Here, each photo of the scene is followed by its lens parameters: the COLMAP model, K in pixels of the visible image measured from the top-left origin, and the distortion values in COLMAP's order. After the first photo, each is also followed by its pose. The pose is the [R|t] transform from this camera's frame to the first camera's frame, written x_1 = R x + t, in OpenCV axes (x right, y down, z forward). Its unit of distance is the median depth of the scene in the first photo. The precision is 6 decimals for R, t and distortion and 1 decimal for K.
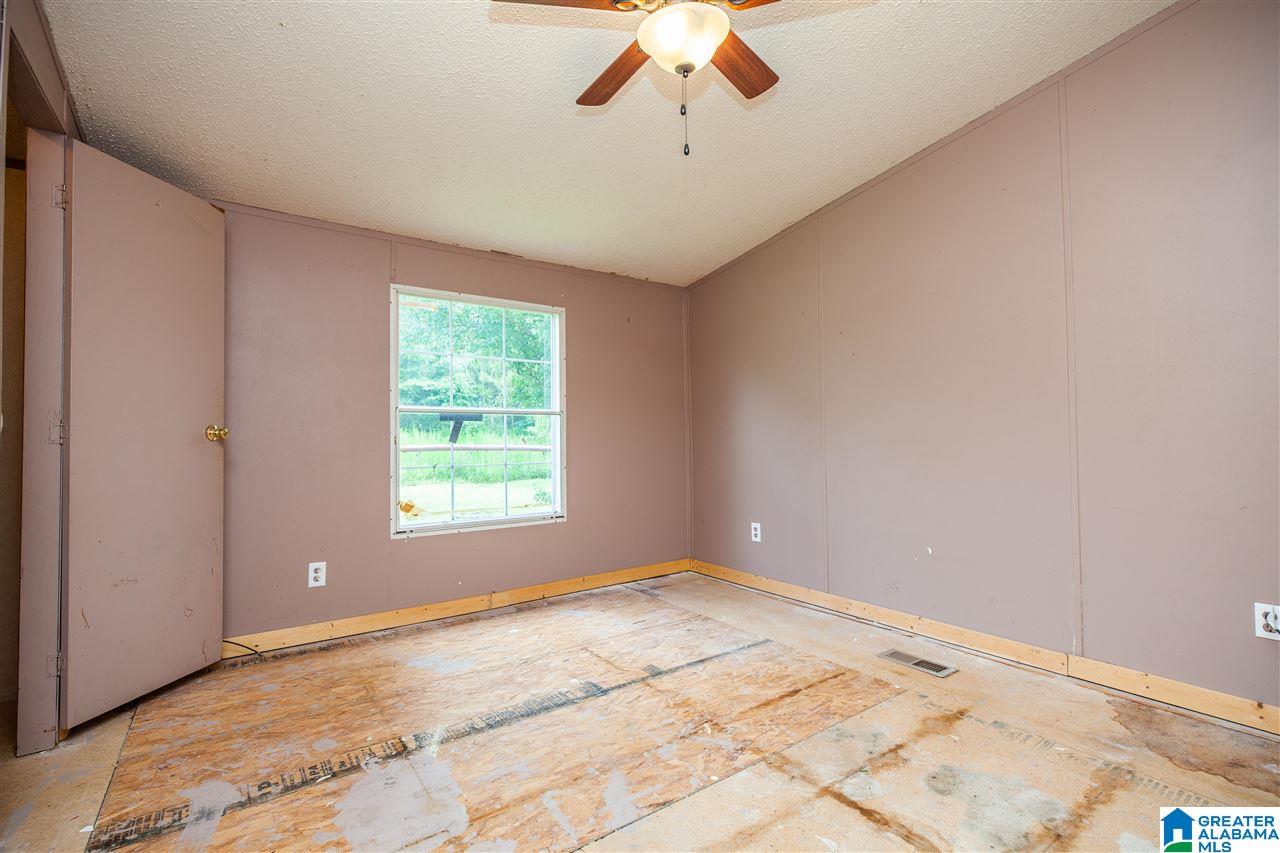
lens RADIAL K [[585.5, 0, 644.3], [0, 585.5, 435.7], [0, 0, 1]] dist [0.004655, 0.000253]
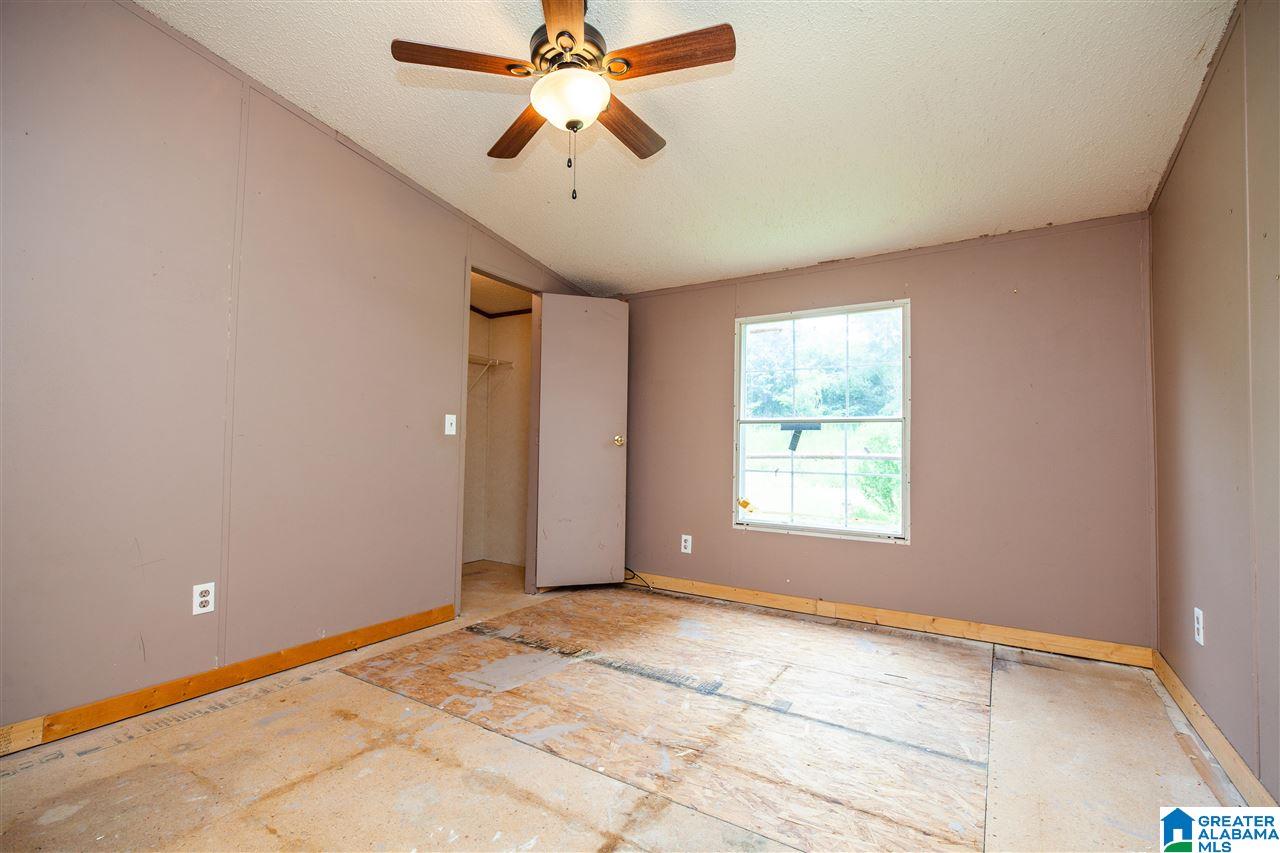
lens RADIAL K [[585.5, 0, 644.3], [0, 585.5, 435.7], [0, 0, 1]] dist [0.004655, 0.000253]
pose [[0.358824, -0.003596, -0.933398, 0.664100], [-0.011210, 0.999904, -0.008162, -0.003950], [0.933338, 0.013392, 0.358749, 0.402931]]
